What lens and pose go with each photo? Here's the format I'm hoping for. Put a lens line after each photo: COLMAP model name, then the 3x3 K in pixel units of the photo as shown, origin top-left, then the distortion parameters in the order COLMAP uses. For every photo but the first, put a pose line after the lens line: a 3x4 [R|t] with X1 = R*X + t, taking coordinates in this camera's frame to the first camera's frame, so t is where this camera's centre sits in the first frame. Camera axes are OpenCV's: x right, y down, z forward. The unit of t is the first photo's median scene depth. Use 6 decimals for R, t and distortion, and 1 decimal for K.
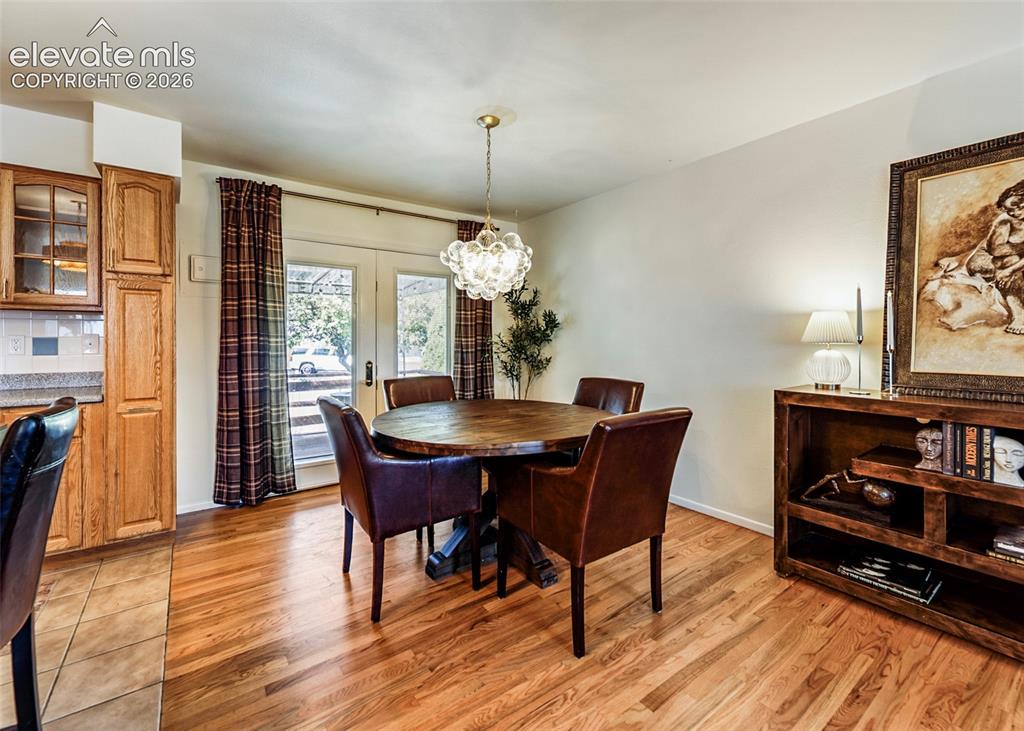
lens RADIAL K [[444.0, 0, 509.8], [0, 444.0, 343.3], [0, 0, 1]] dist [-0.000567, -0.000053]
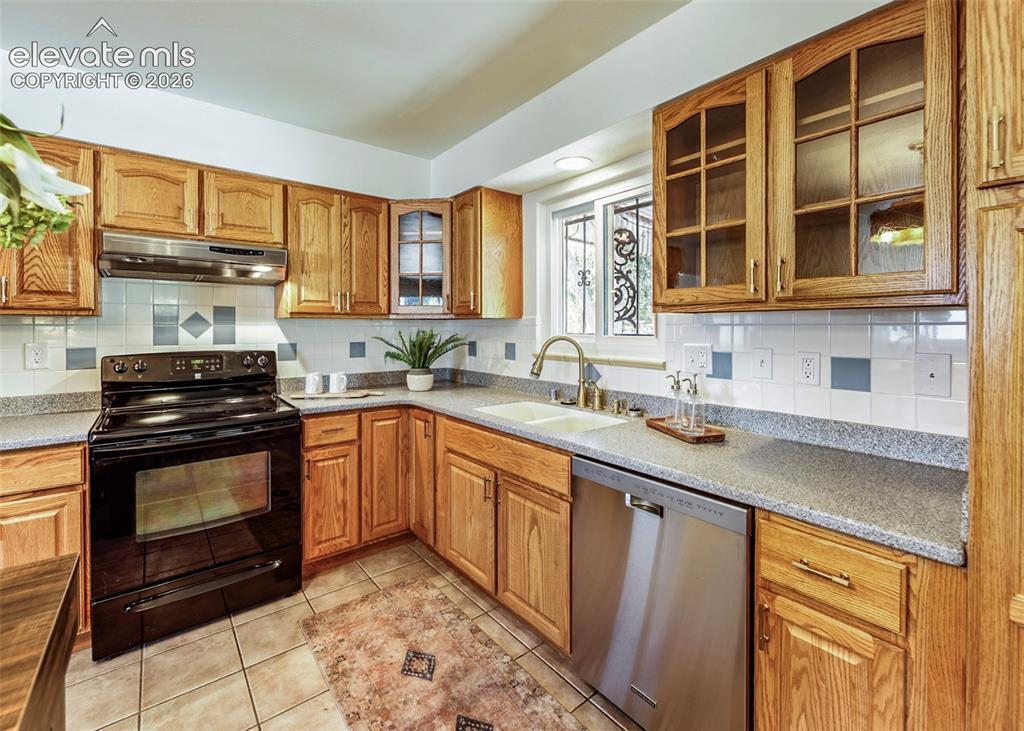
lens RADIAL K [[448.6, 0, 509.5], [0, 448.6, 327.0], [0, 0, 1]] dist [-0.001517, -0.000951]
pose [[0.052041, 0.000062, -0.998645, -0.534129], [-0.007769, 0.999970, -0.000342, -0.048368], [0.998615, 0.007776, 0.052040, 0.569430]]
